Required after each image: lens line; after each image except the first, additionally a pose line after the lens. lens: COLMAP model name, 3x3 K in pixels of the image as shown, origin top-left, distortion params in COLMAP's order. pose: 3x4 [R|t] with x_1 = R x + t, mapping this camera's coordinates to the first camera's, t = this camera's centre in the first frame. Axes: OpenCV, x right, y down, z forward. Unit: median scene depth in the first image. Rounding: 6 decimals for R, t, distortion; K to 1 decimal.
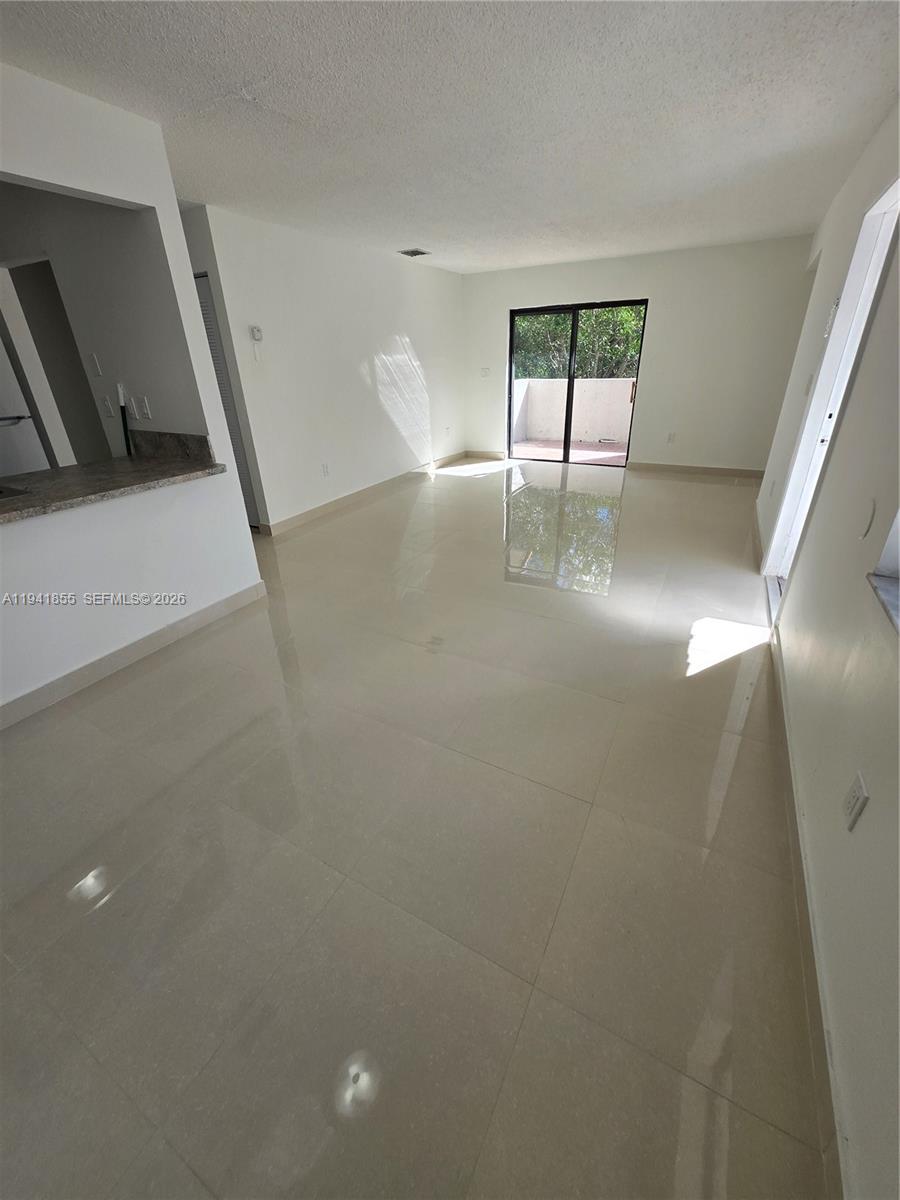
lens RADIAL K [[467.7, 0, 454.4], [0, 467.7, 585.3], [0, 0, 1]] dist [0.003340, -0.004172]
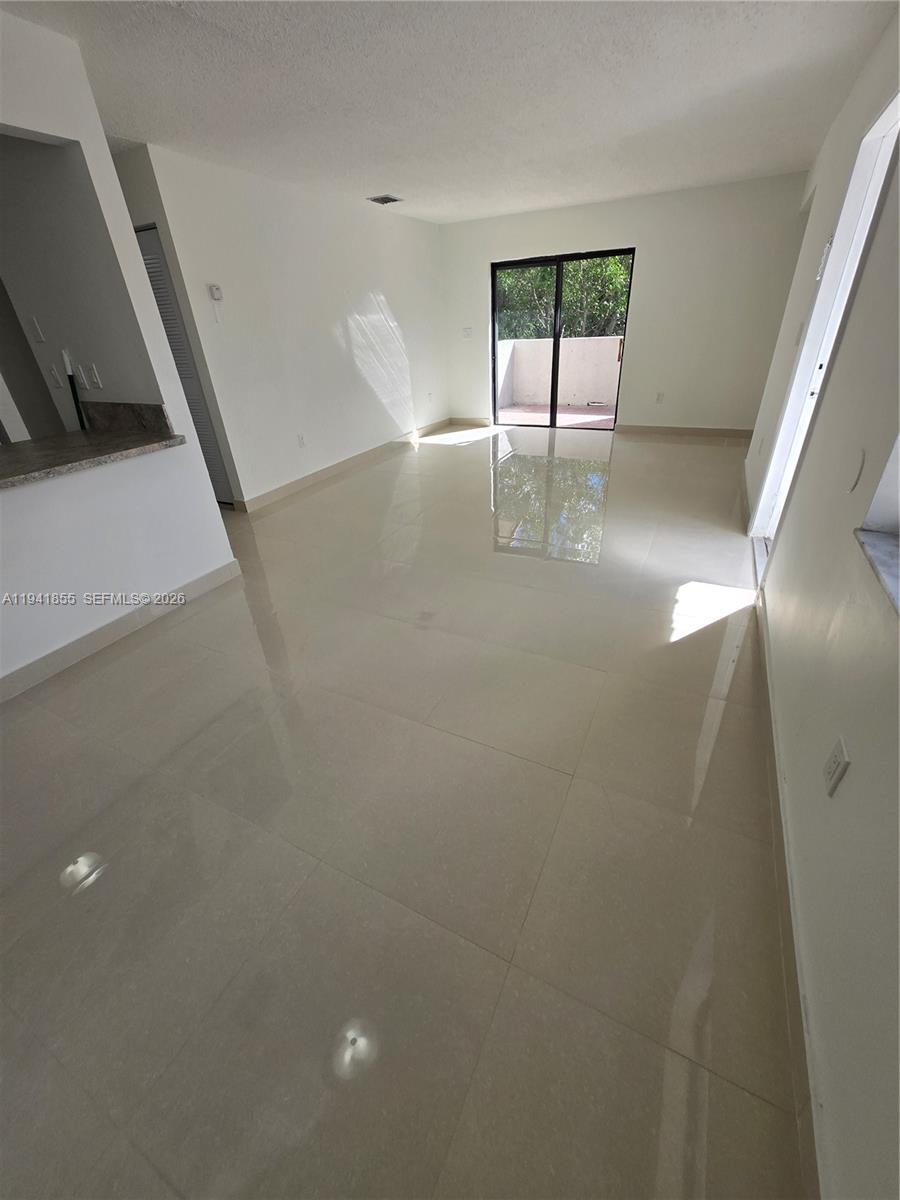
lens RADIAL K [[468.3, 0, 460.3], [0, 468.3, 591.2], [0, 0, 1]] dist [0.001887, -0.003150]
pose [[0.999124, -0.034621, 0.023490, 0.016998], [0.032876, 0.996935, 0.070995, 0.001731], [-0.025876, -0.070160, 0.997200, 0.019174]]
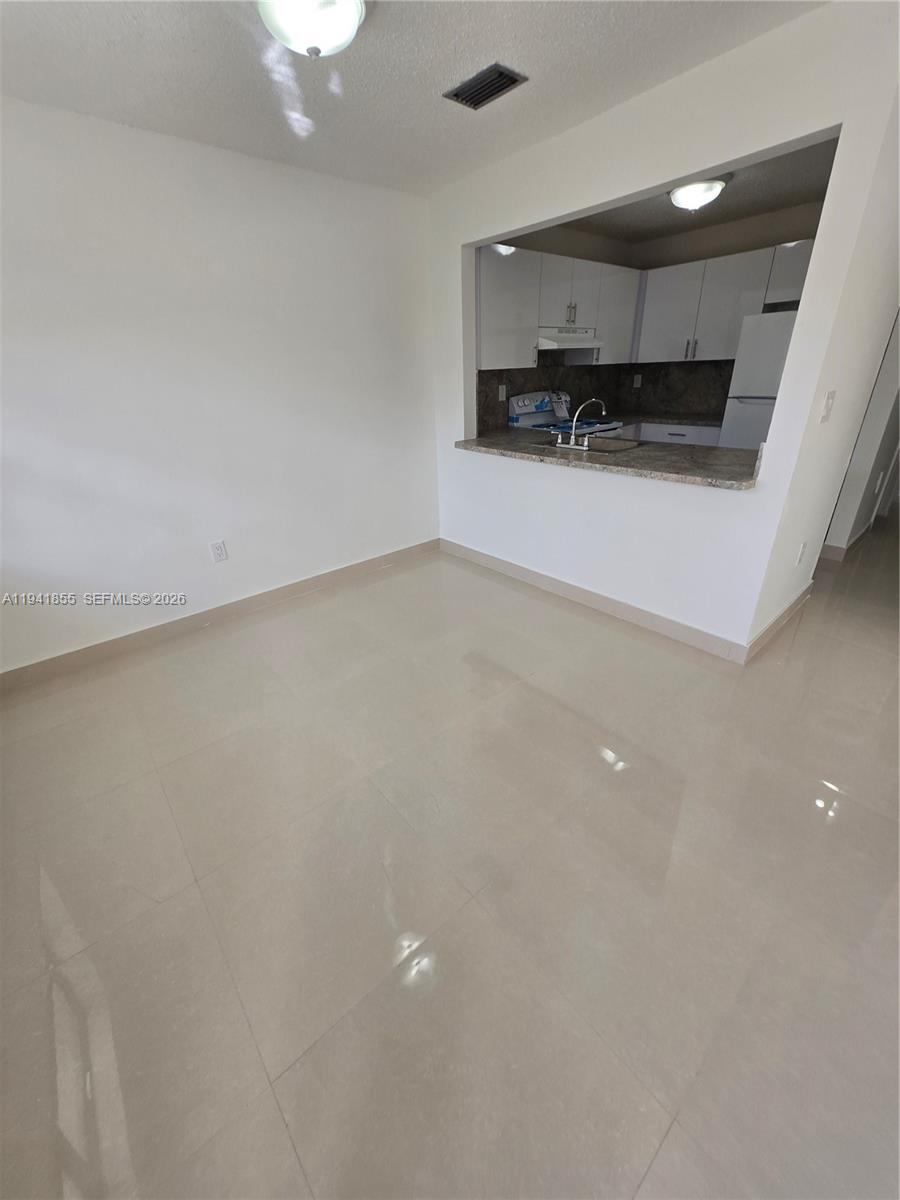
lens RADIAL K [[467.7, 0, 454.4], [0, 467.7, 585.3], [0, 0, 1]] dist [0.003340, -0.004172]
pose [[-0.354131, 0.424887, -0.833104, 0.234529], [-0.362180, 0.759006, 0.541050, -0.226927], [0.862216, 0.493336, -0.114903, 0.466623]]
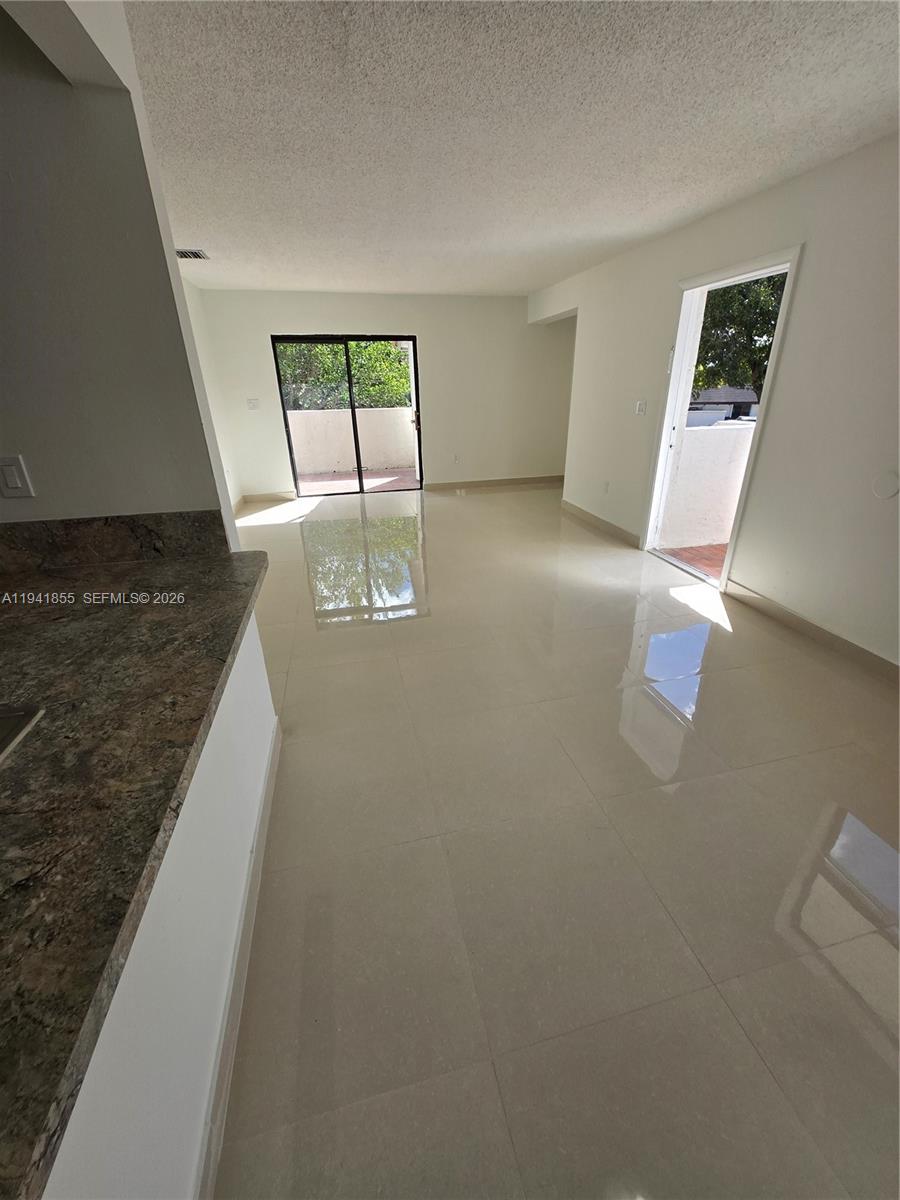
lens RADIAL K [[467.7, 0, 454.4], [0, 467.7, 585.3], [0, 0, 1]] dist [0.003340, -0.004172]
pose [[0.742883, -0.254005, 0.619360, -0.428910], [0.289370, 0.956157, 0.045047, -0.104636], [-0.603647, 0.145759, 0.783814, 0.231208]]
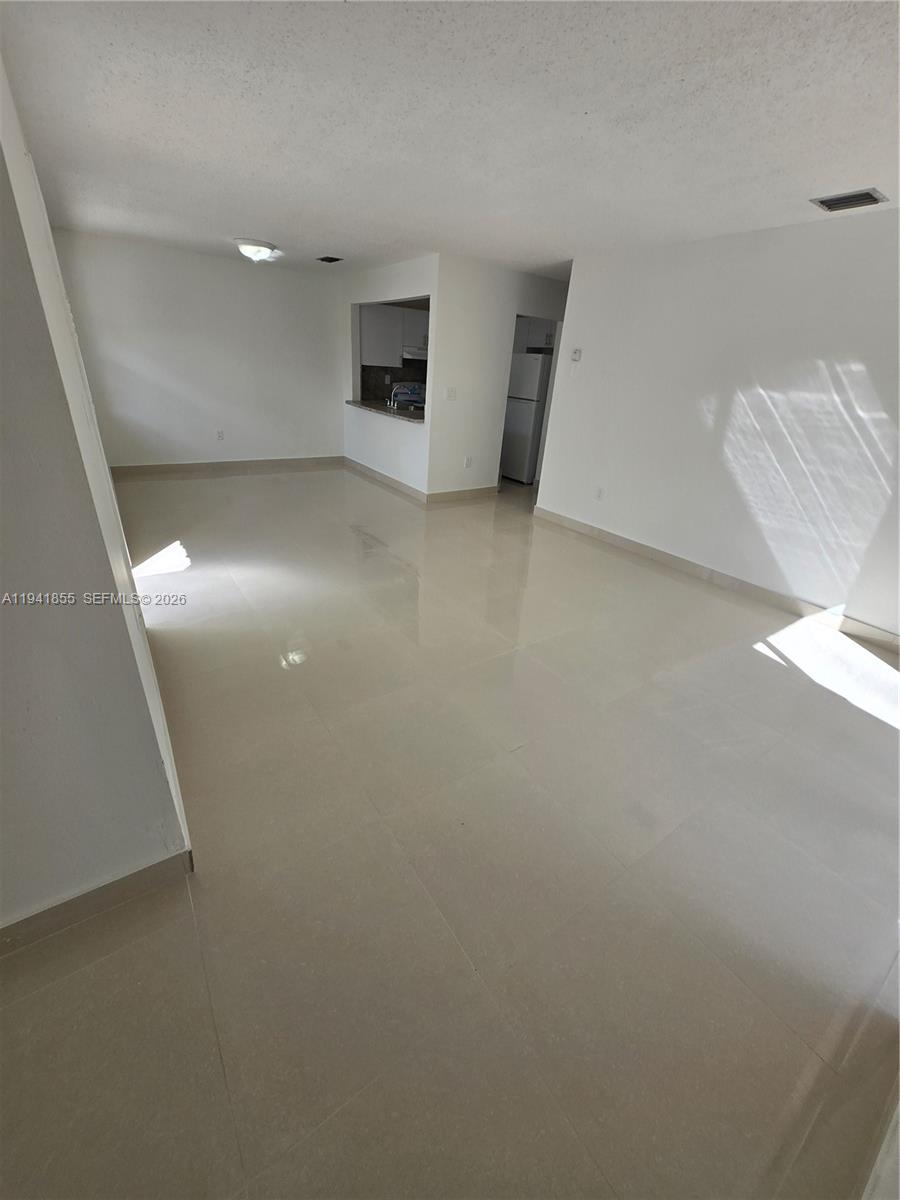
lens RADIAL K [[467.7, 0, 454.4], [0, 467.7, 585.3], [0, 0, 1]] dist [0.003340, -0.004172]
pose [[-0.445691, 0.376244, -0.812281, 0.788773], [-0.440383, 0.697842, 0.564870, -0.581996], [0.779373, 0.609473, -0.145331, 1.124383]]
